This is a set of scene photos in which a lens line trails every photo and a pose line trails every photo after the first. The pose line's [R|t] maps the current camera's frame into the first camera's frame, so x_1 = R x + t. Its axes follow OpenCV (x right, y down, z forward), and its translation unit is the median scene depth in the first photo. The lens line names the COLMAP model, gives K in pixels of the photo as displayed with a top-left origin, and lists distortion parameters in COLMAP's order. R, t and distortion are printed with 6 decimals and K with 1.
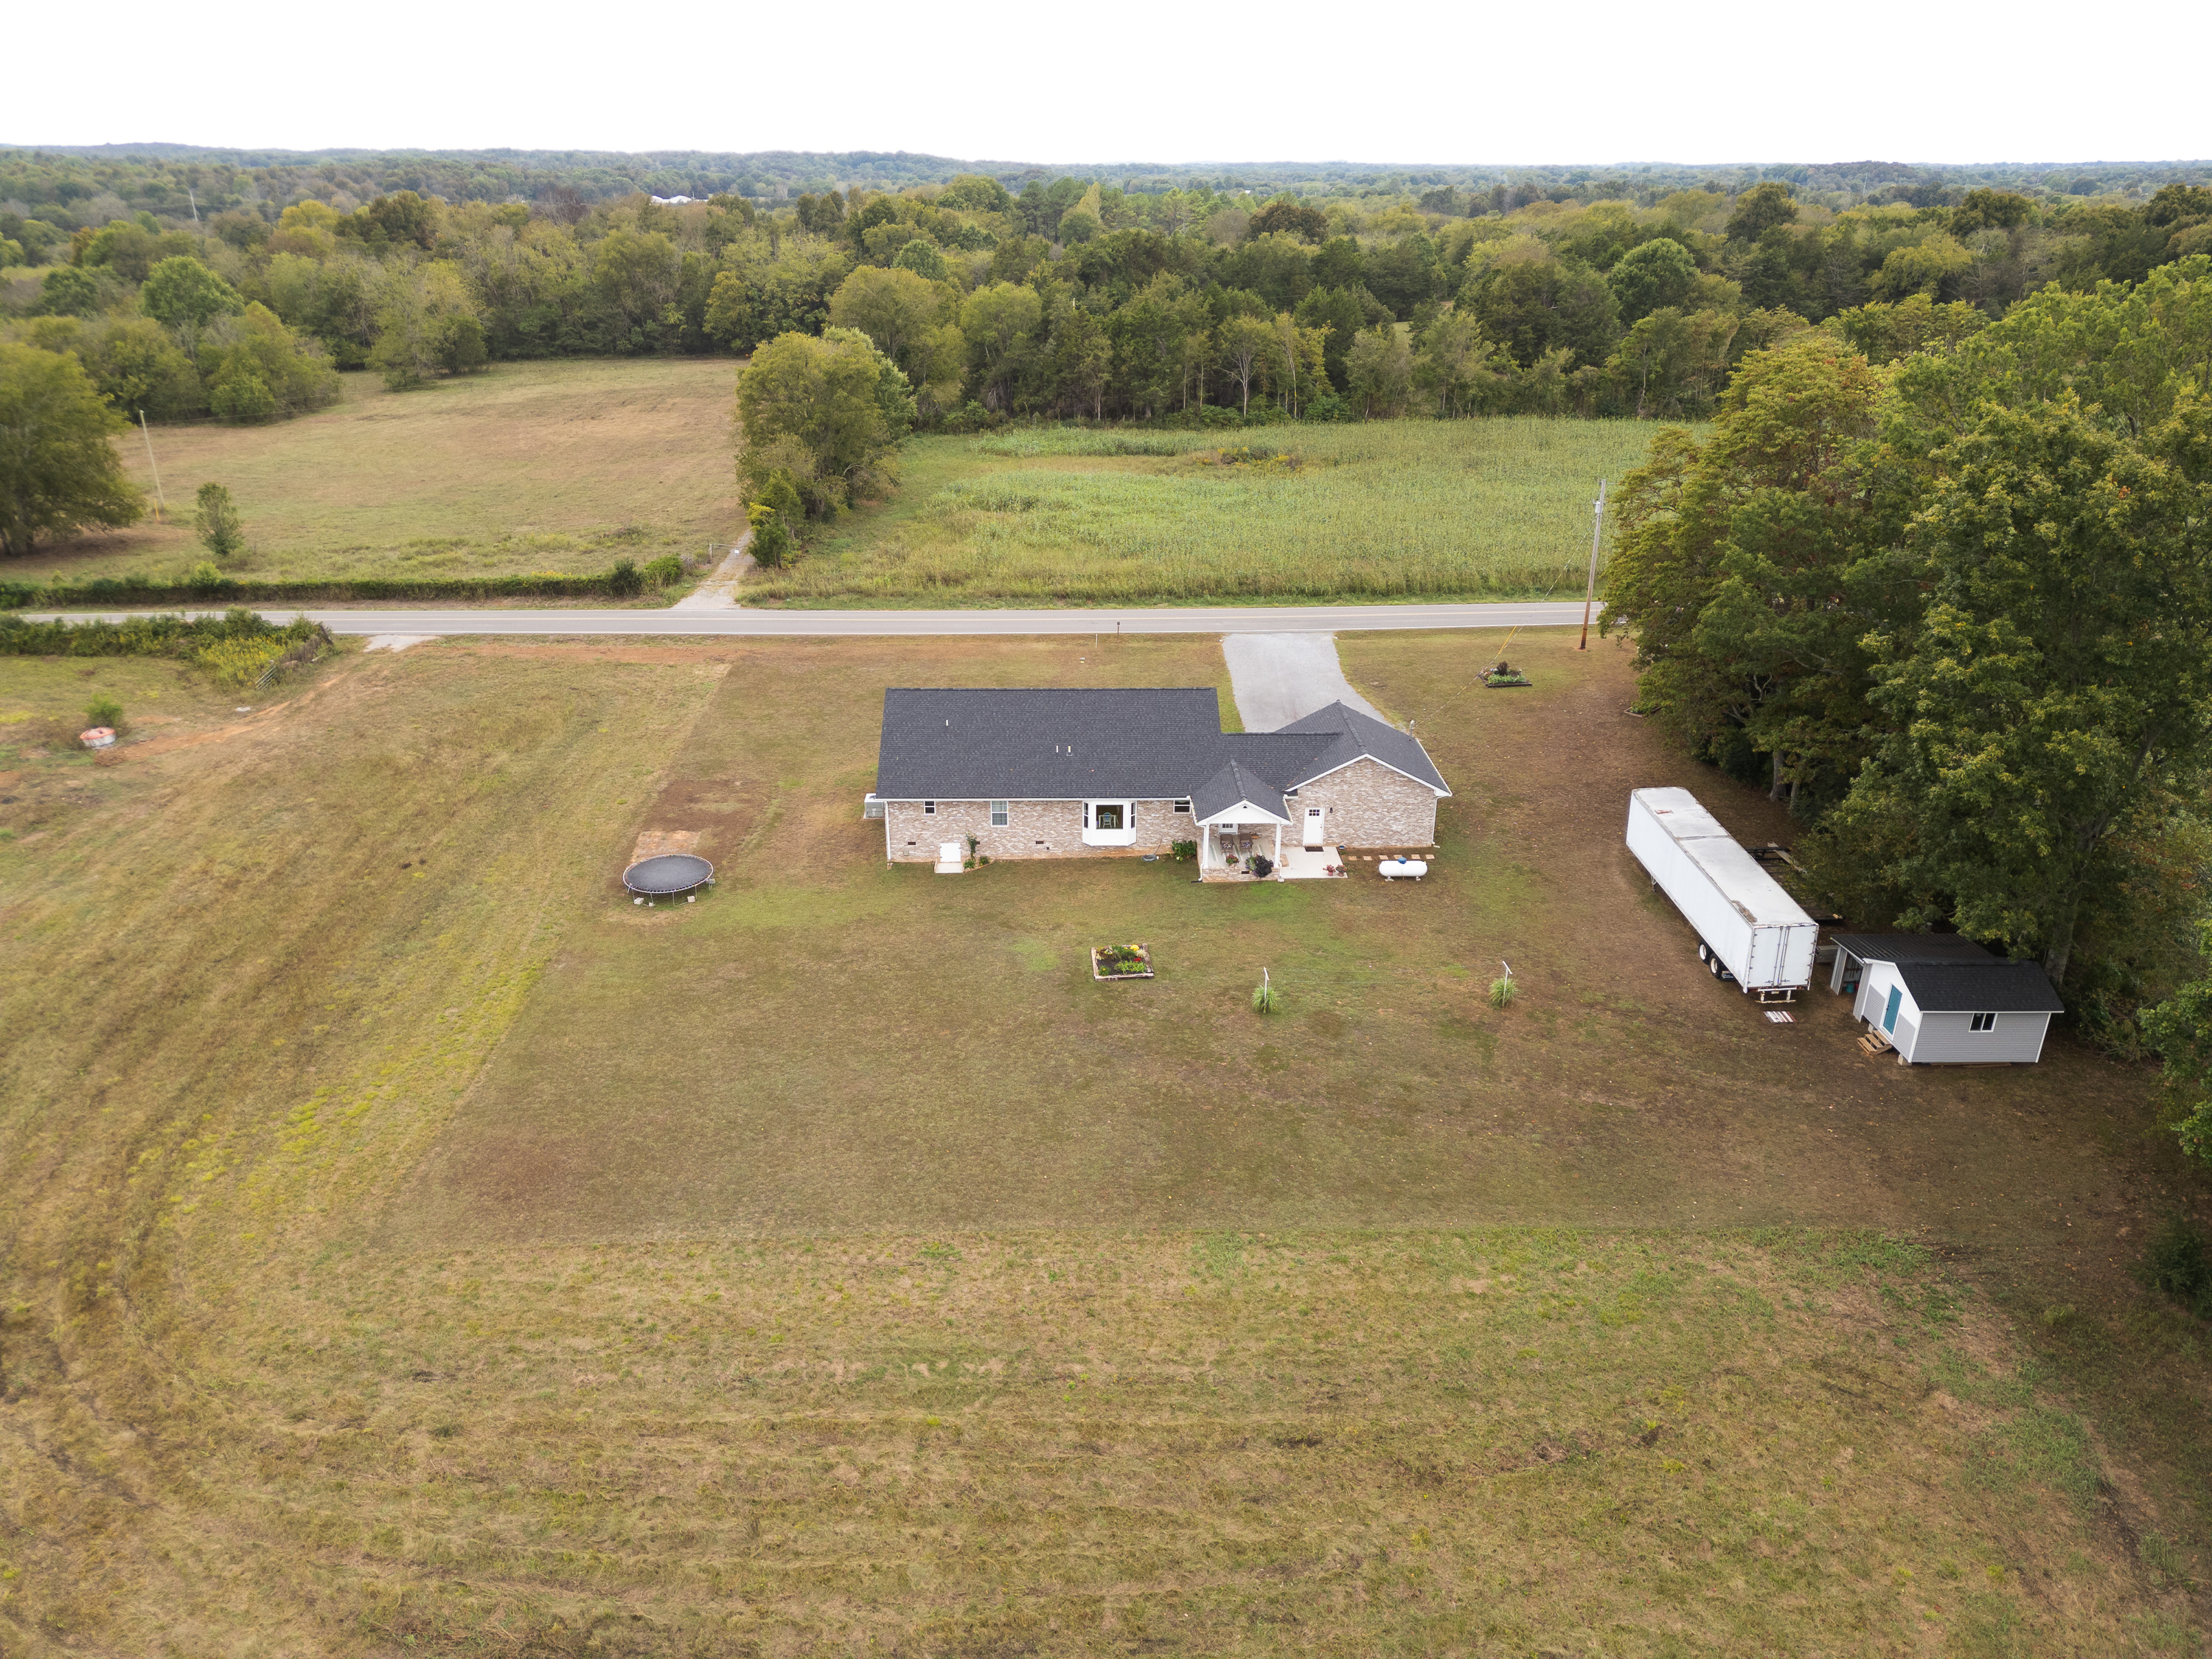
lens RADIAL K [[1548.2, 0, 1098.8], [0, 1548.2, 820.6], [0, 0, 1]] dist [0.092242, -0.112027]
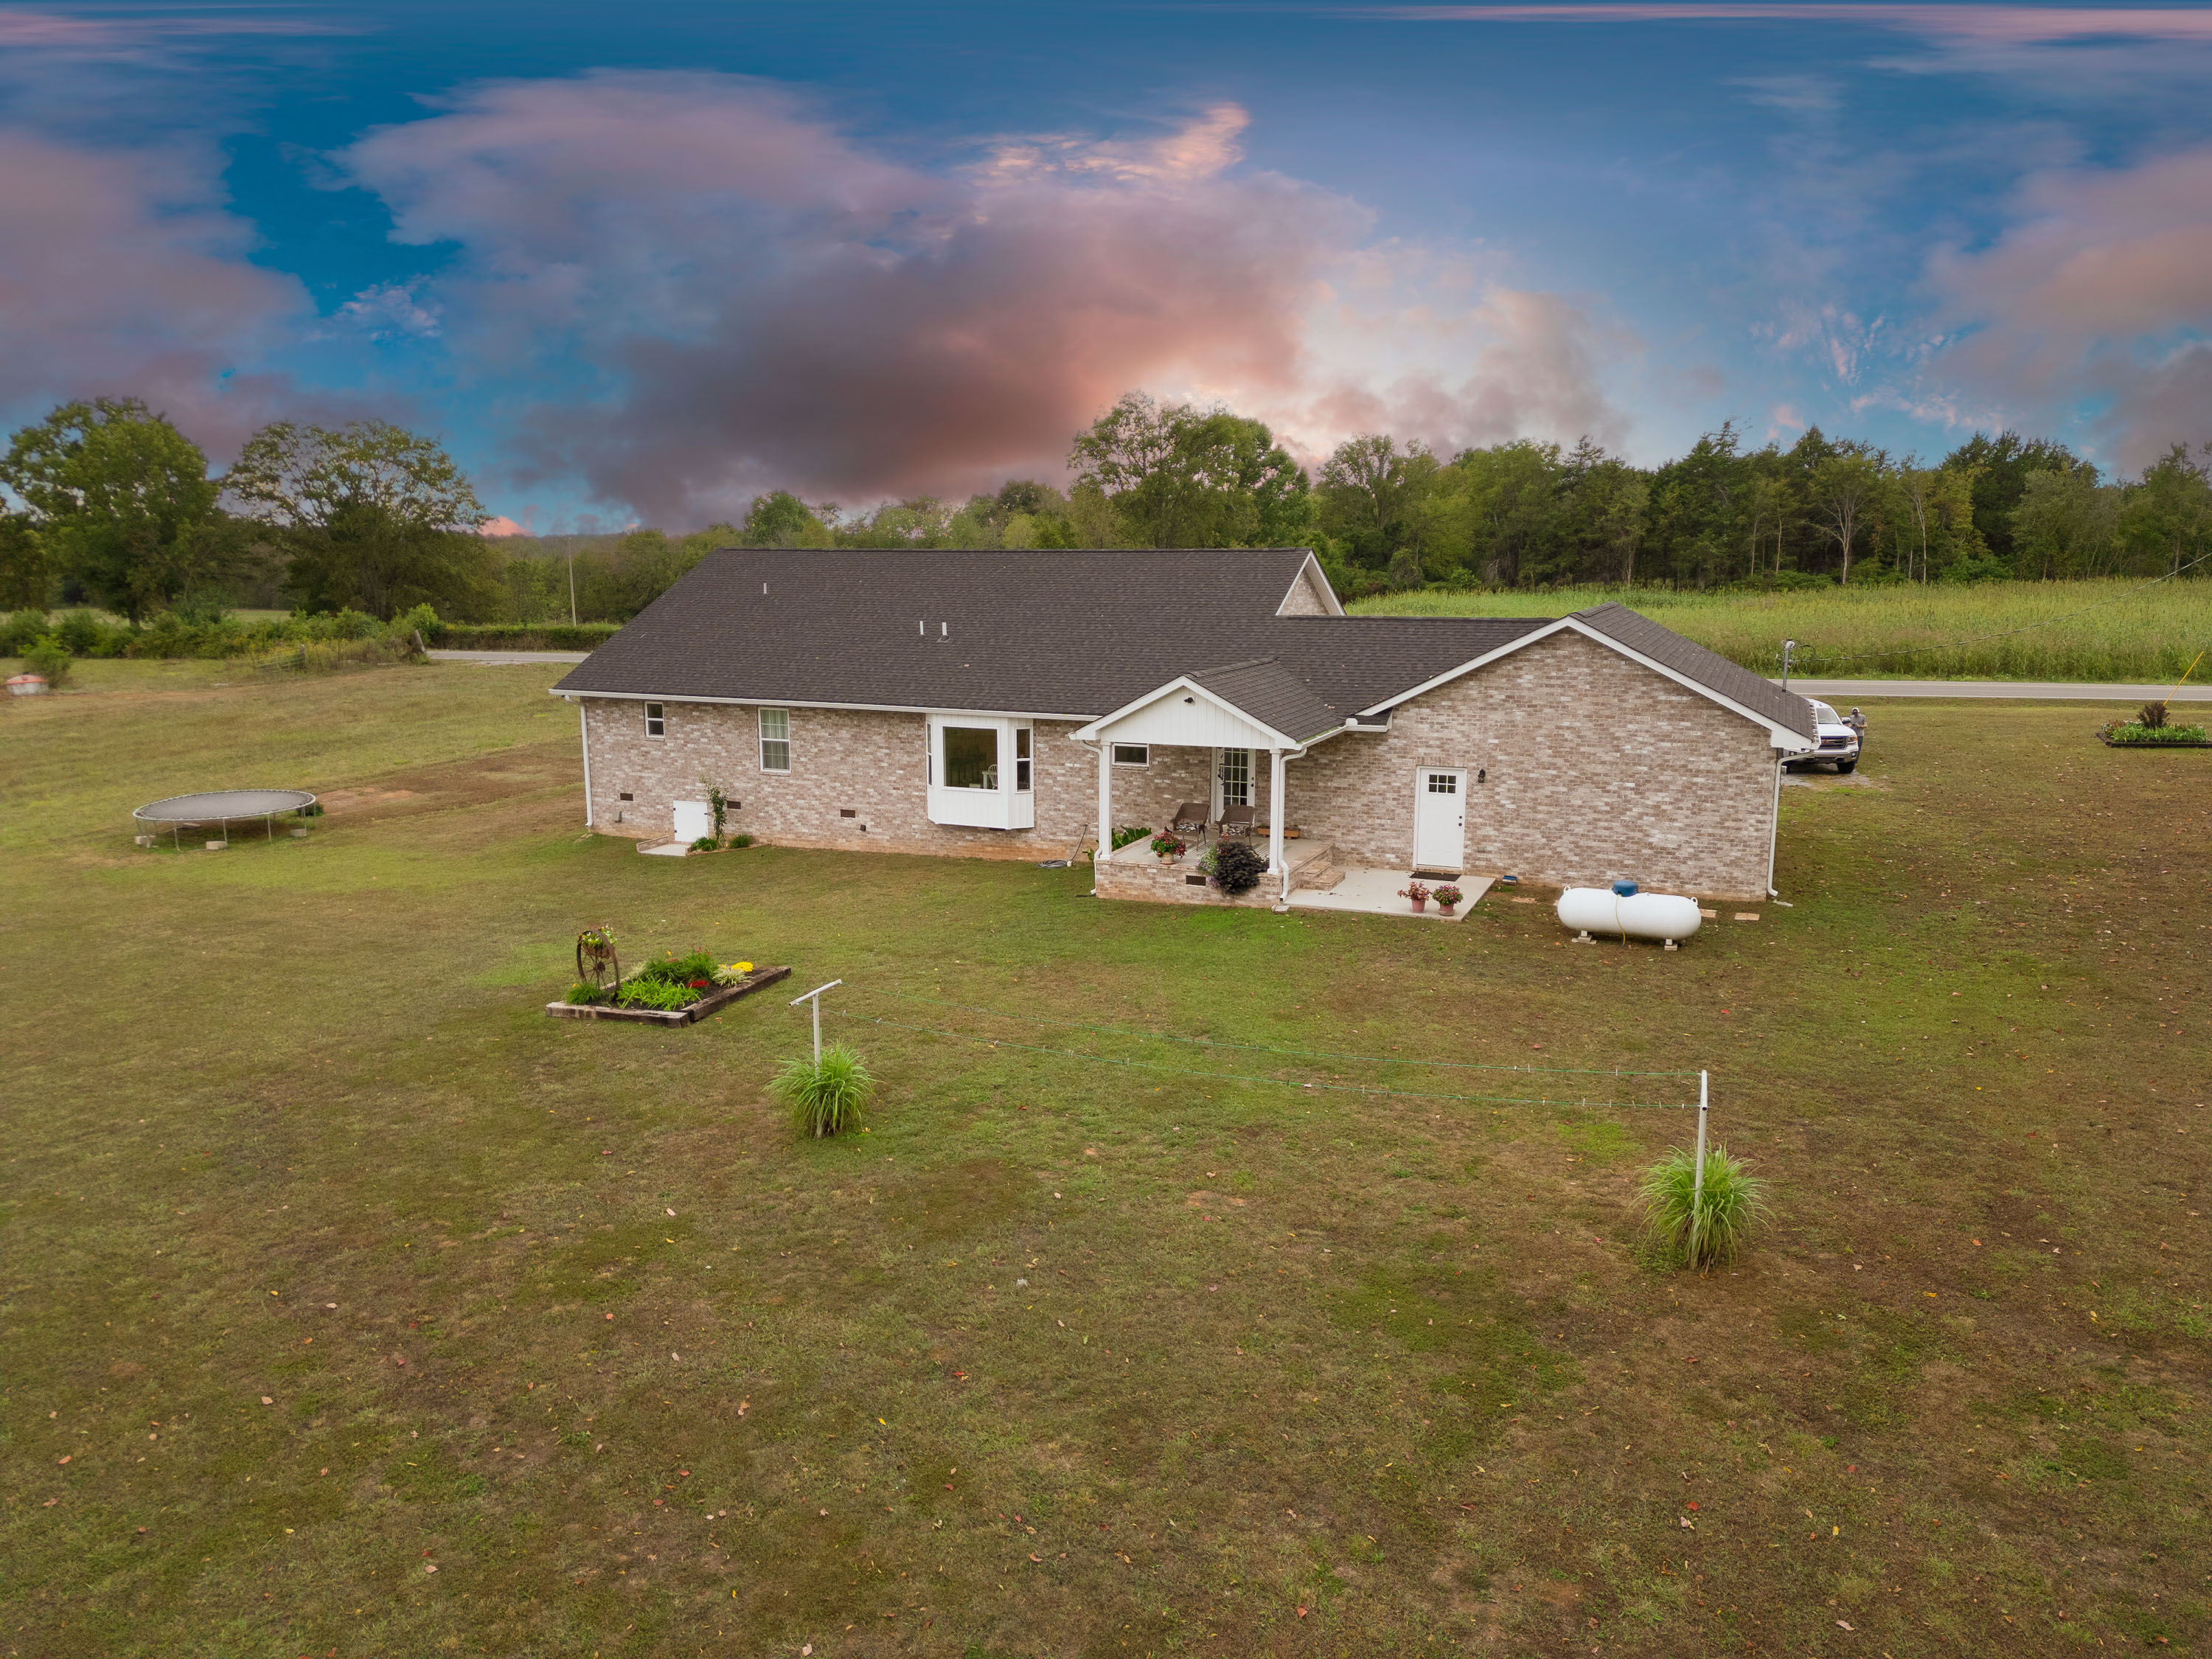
lens RADIAL K [[1548.2, 0, 1098.8], [0, 1548.2, 820.6], [0, 0, 1]] dist [0.092242, -0.112027]
pose [[0.906955, 0.065421, -0.416116, 0.225638], [-0.157831, 0.968678, -0.191711, 0.094194], [0.390540, 0.239549, 0.888873, 0.615800]]
